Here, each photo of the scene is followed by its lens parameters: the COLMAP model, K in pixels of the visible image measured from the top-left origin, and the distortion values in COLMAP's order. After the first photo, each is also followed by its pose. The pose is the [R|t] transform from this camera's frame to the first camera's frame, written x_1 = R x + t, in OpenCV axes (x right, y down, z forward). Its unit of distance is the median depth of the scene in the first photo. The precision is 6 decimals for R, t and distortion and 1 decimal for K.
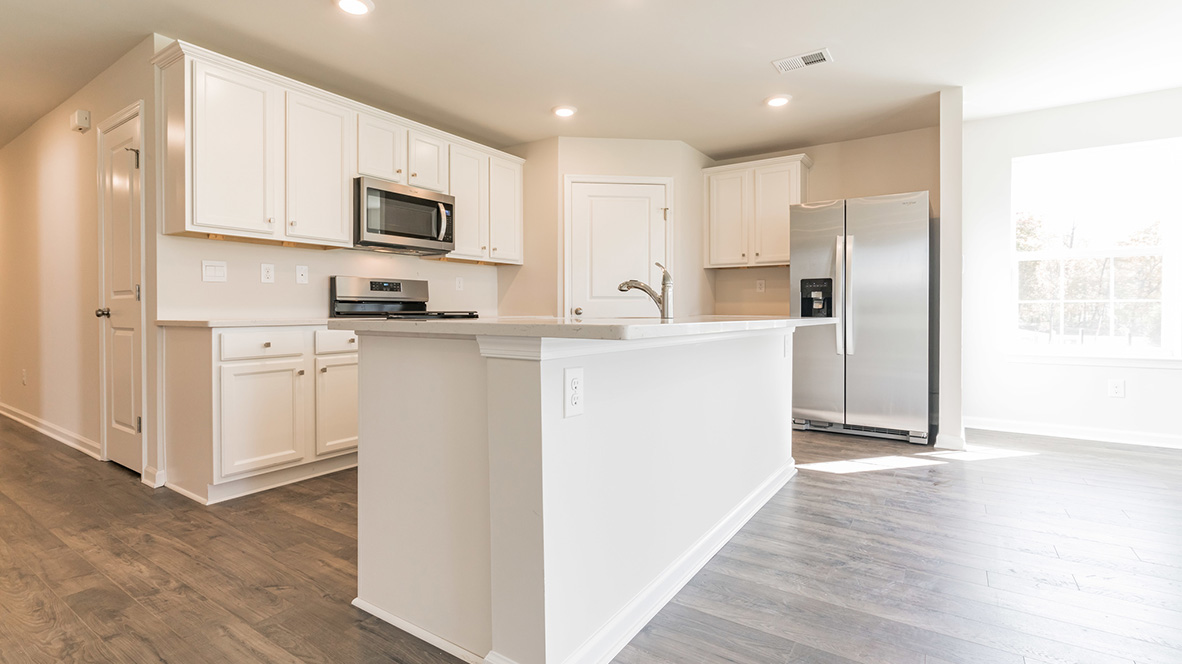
lens RADIAL K [[555.5, 0, 601.1], [0, 555.5, 310.2], [0, 0, 1]] dist [-0.004587, -0.000547]
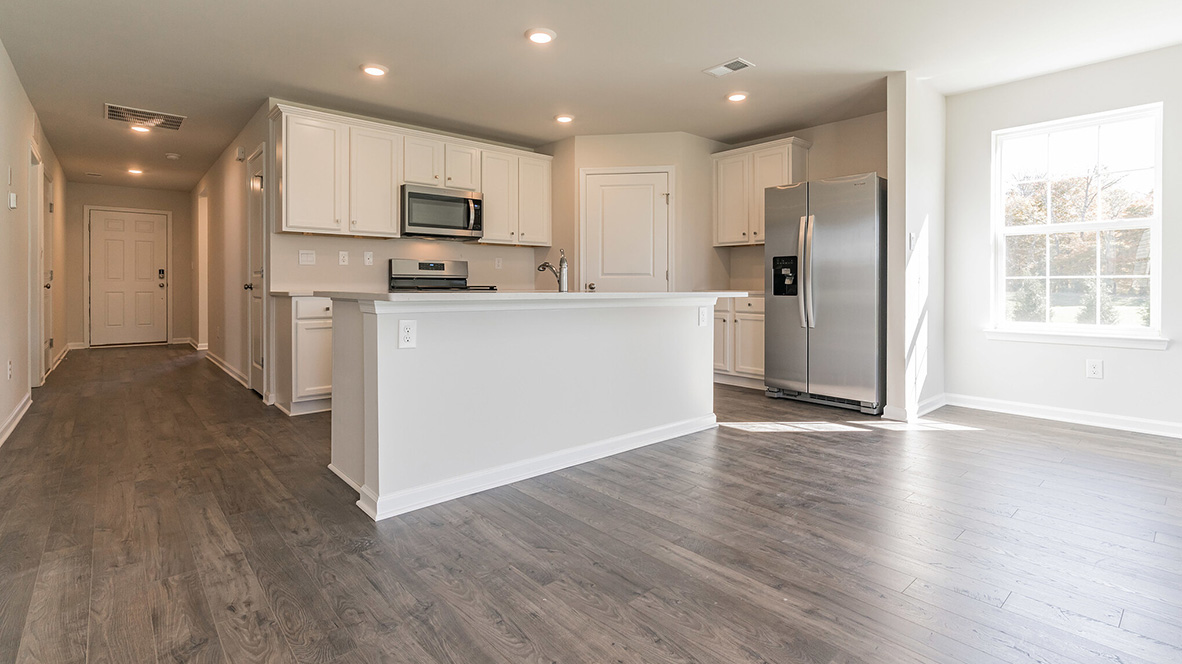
lens RADIAL K [[555.5, 0, 559.1], [0, 555.5, 283.1], [0, 0, 1]] dist [-0.004587, -0.000547]
pose [[0.957595, 0.000641, -0.288116, 0.300745], [-0.001971, 0.999989, -0.004324, 0.000203], [0.288110, 0.004709, 0.957586, -0.161181]]
